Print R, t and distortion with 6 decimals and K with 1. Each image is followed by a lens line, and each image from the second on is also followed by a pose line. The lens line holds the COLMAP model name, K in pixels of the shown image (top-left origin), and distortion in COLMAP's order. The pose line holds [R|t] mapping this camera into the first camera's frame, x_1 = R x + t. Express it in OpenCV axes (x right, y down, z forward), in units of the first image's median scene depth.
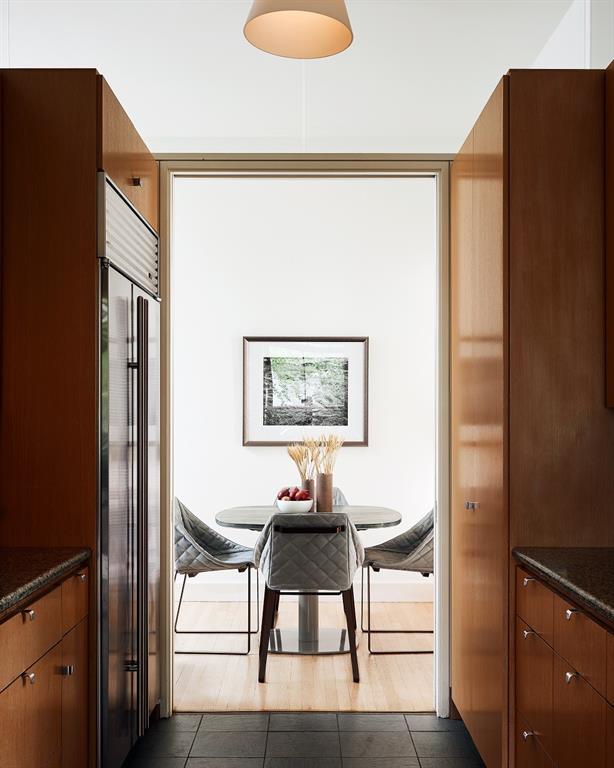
lens RADIAL K [[886.1, 0, 307.7], [0, 886.1, 365.0], [0, 0, 1]] dist [0.004729, 0.001075]
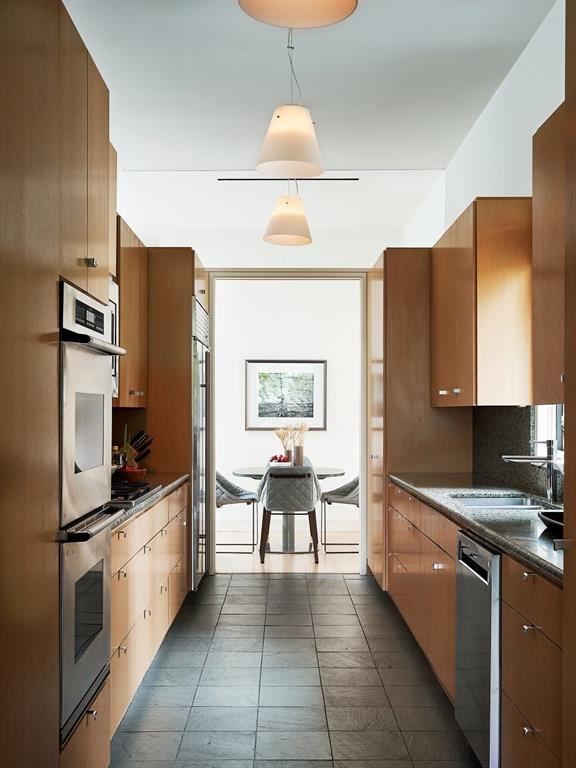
lens RADIAL K [[864.2, 0, 288.0], [0, 864.2, 384.0], [0, 0, 1]] dist [-0.004130, 0.014074]
pose [[0.999958, 0.000244, 0.009131, -0.015809], [-0.000488, 0.999642, 0.026745, -0.037421], [-0.009121, -0.026748, 0.999601, -0.631777]]
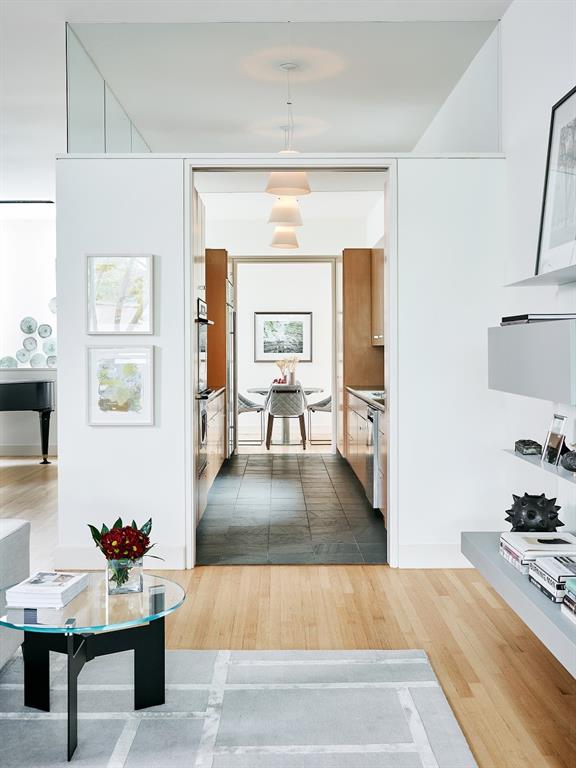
lens RADIAL K [[864.2, 0, 288.0], [0, 864.2, 384.0], [0, 0, 1]] dist [-0.004130, 0.014074]
pose [[0.999904, -0.005030, 0.012909, -0.023572], [0.003726, 0.995072, 0.099085, -0.082396], [-0.013343, -0.099028, 0.994995, -1.399534]]
